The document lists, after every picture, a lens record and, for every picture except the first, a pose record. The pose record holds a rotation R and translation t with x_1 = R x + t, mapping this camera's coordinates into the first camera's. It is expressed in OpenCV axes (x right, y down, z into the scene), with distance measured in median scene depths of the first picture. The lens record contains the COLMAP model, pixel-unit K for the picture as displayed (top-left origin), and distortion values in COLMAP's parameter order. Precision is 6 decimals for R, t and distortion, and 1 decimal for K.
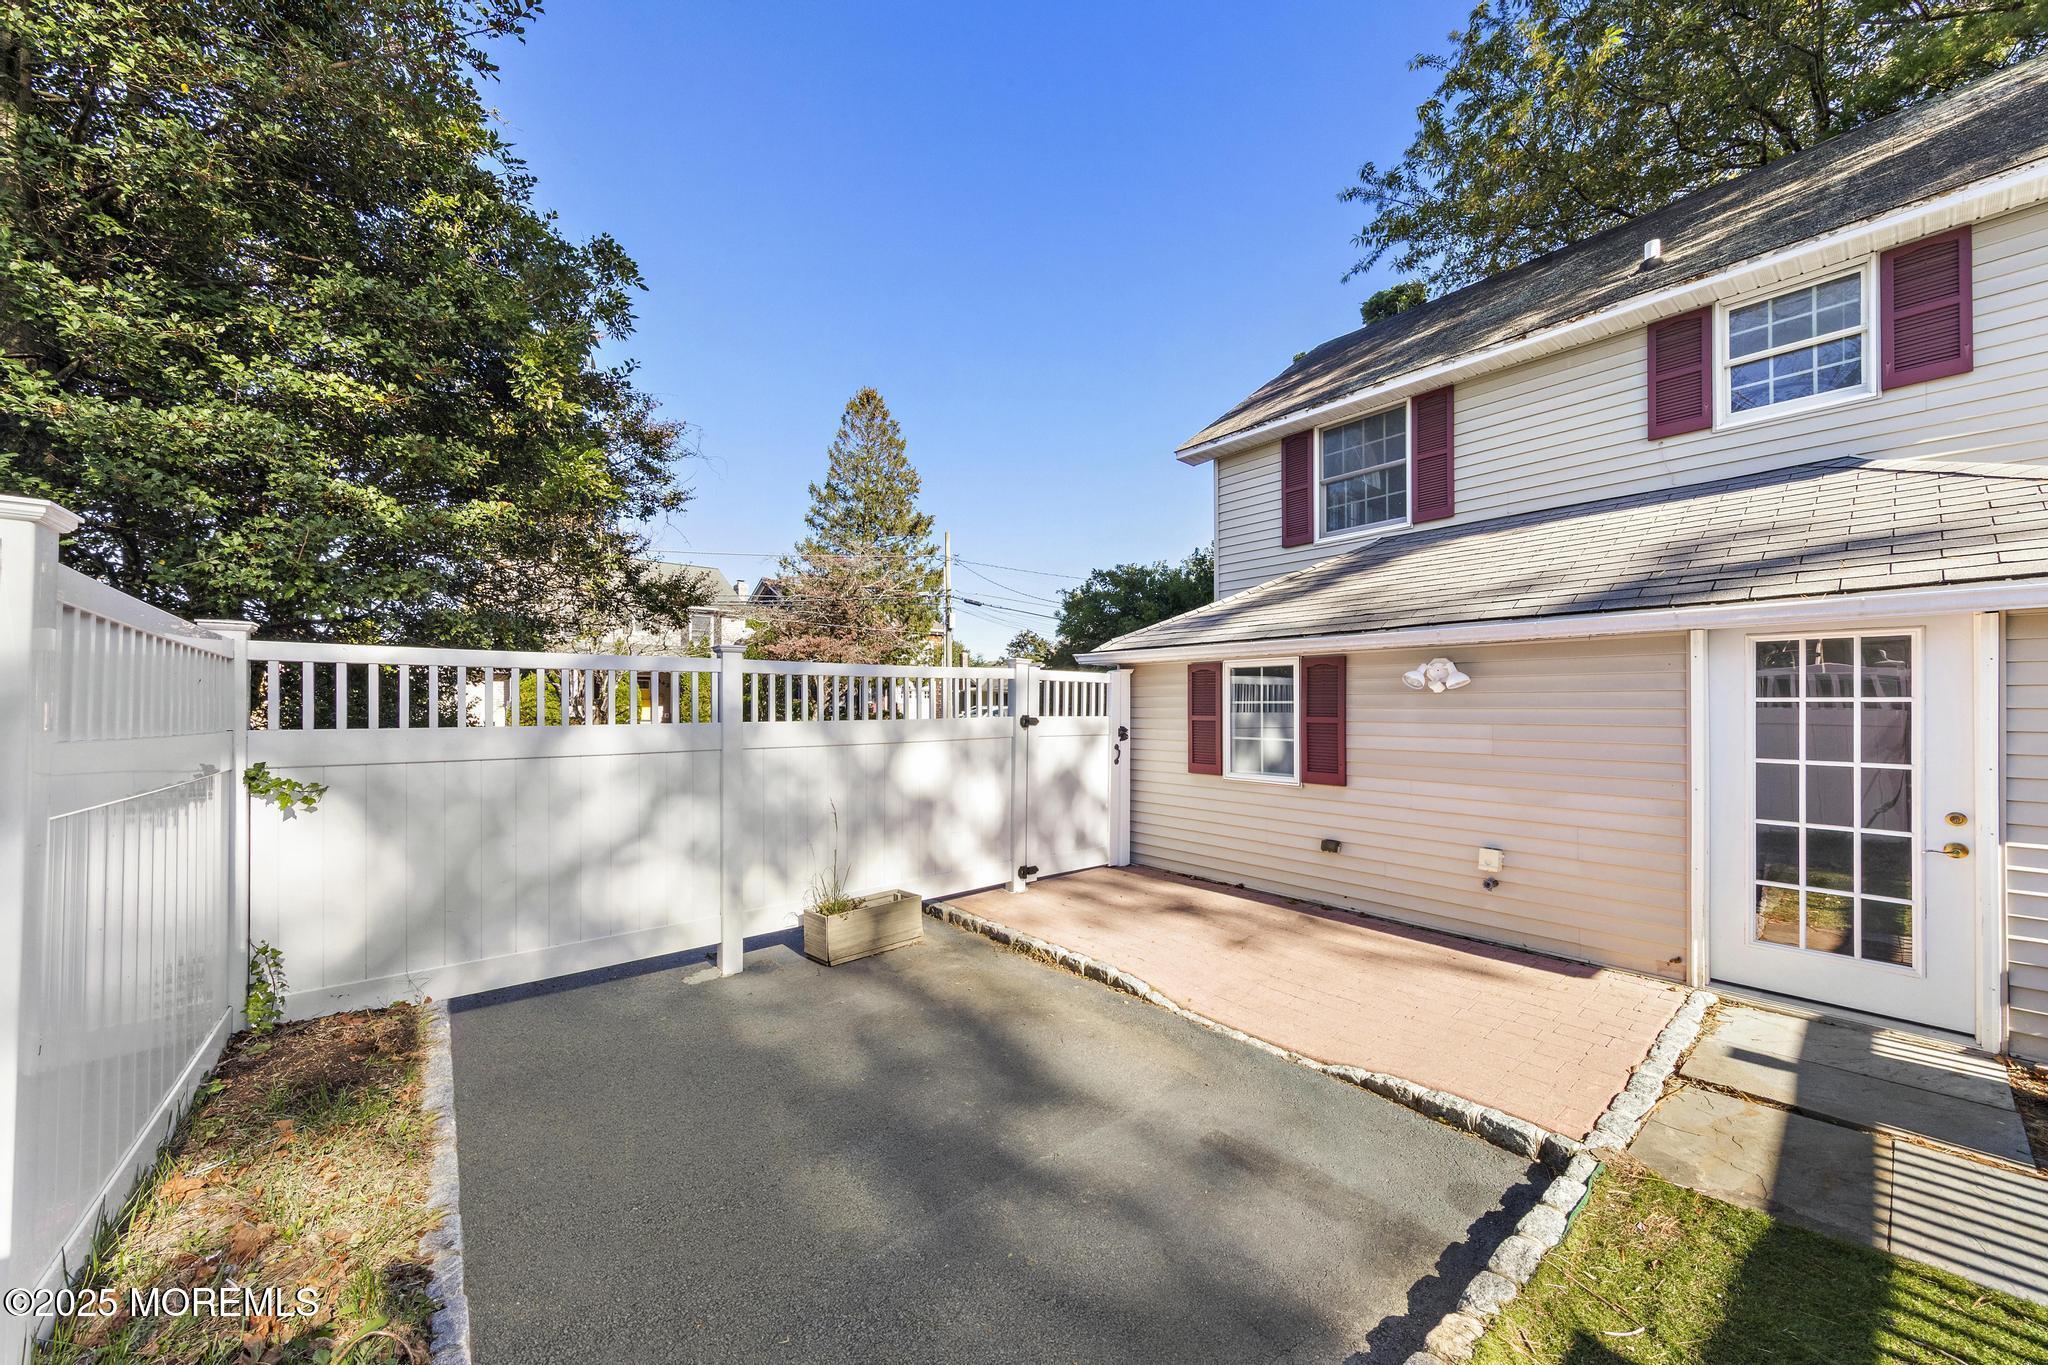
lens RADIAL K [[721.2, 0, 1010.0], [0, 721.2, 698.6], [0, 0, 1]] dist [-0.002304, -0.000140]
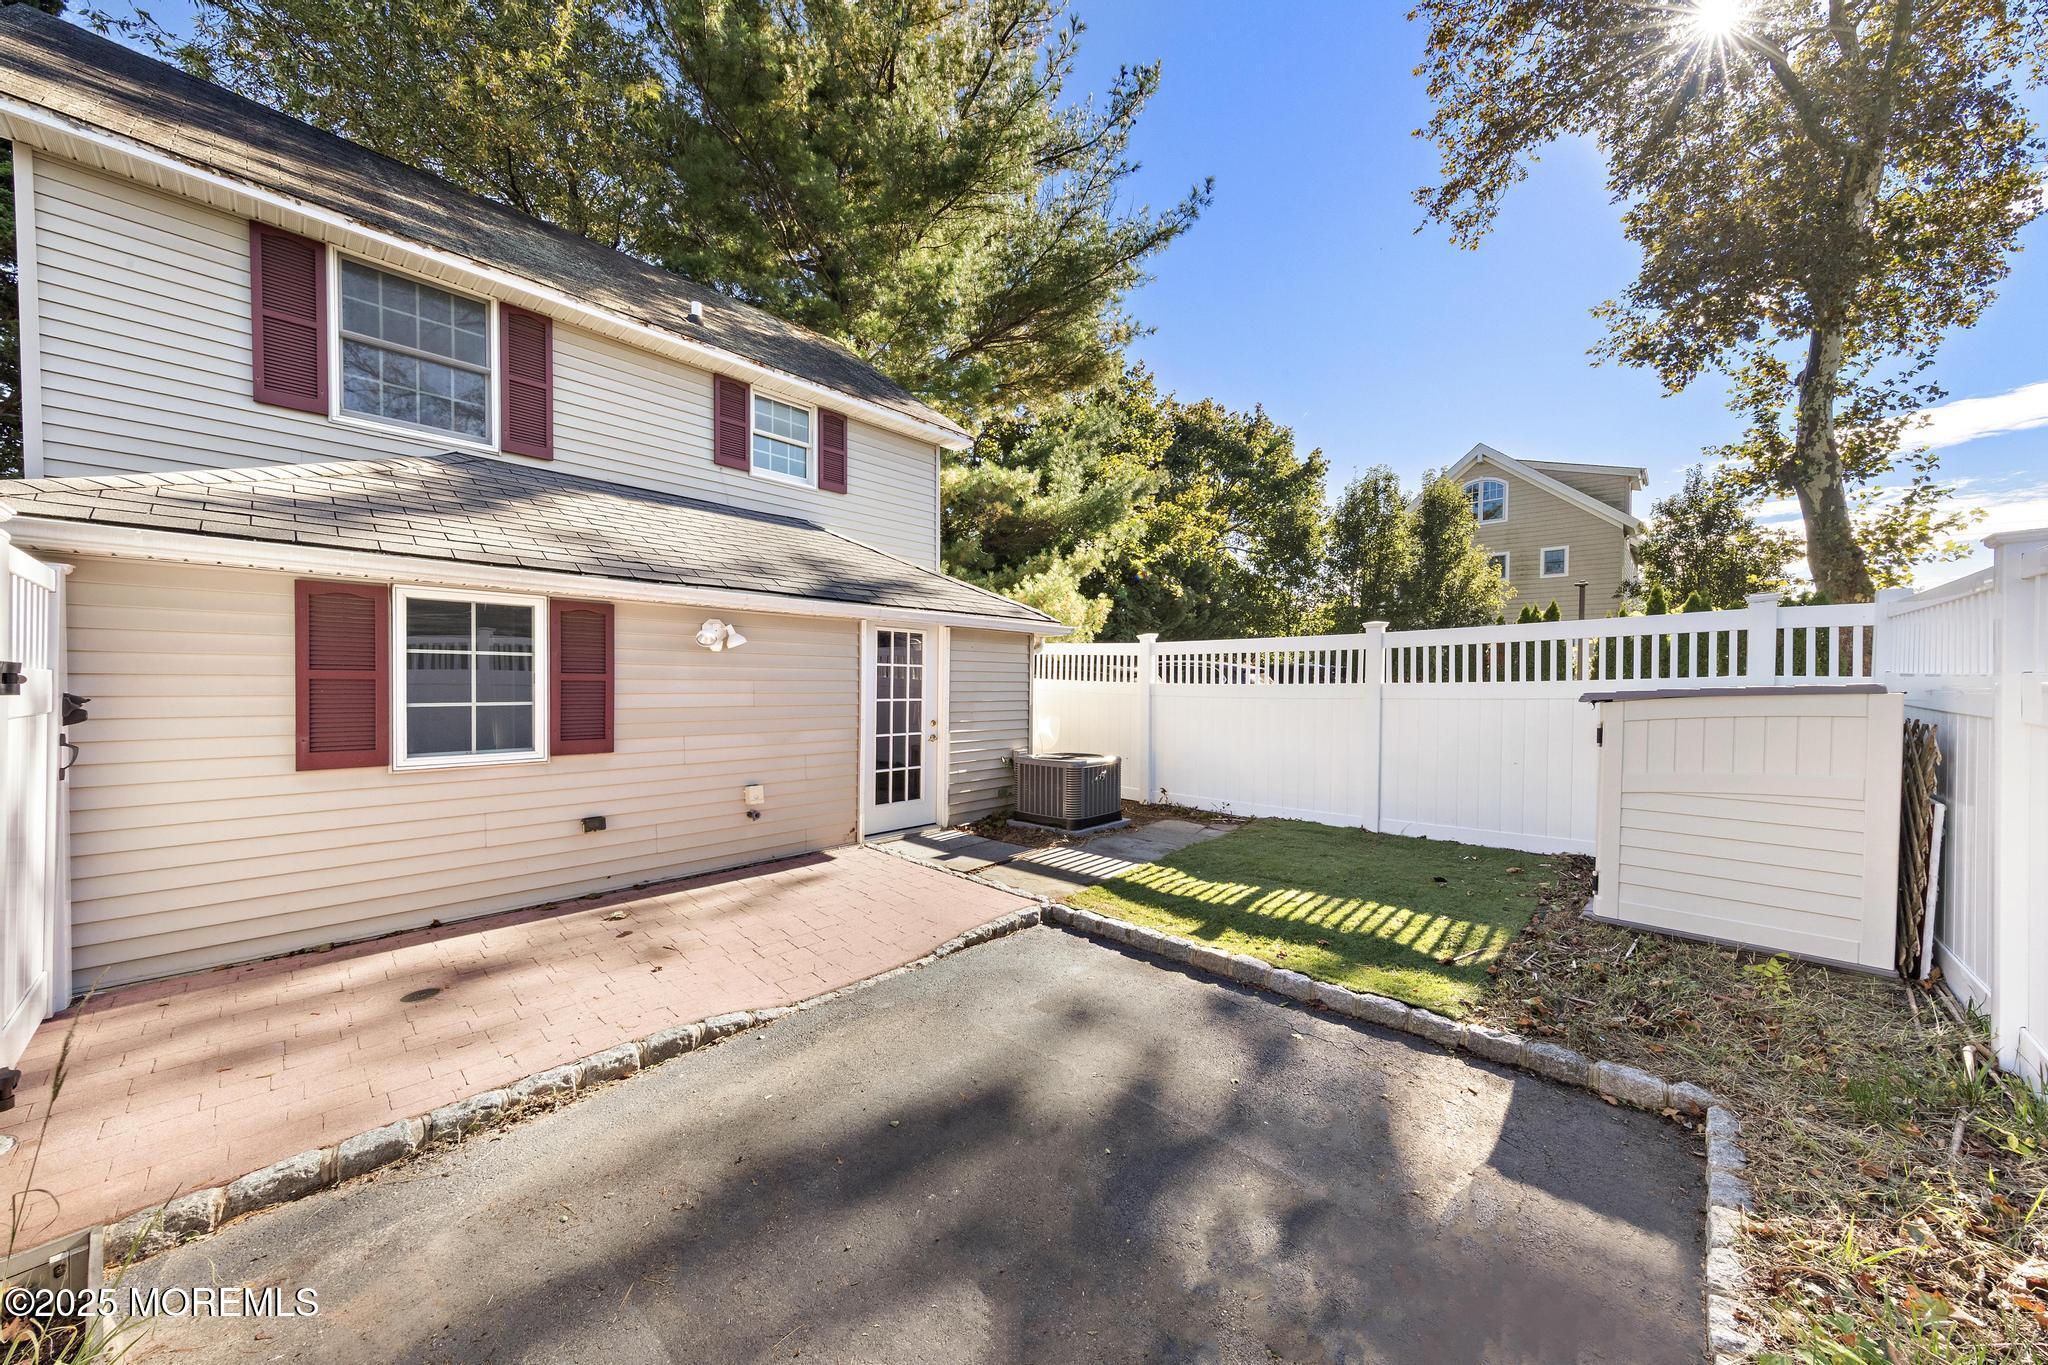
lens RADIAL K [[717.3, 0, 1020.6], [0, 717.3, 688.2], [0, 0, 1]] dist [0.011133, -0.000060]
pose [[-0.142604, -0.012318, 0.989703, -0.549005], [-0.021150, 0.999732, 0.009396, 0.027487], [-0.989554, -0.019593, -0.142827, 0.718631]]
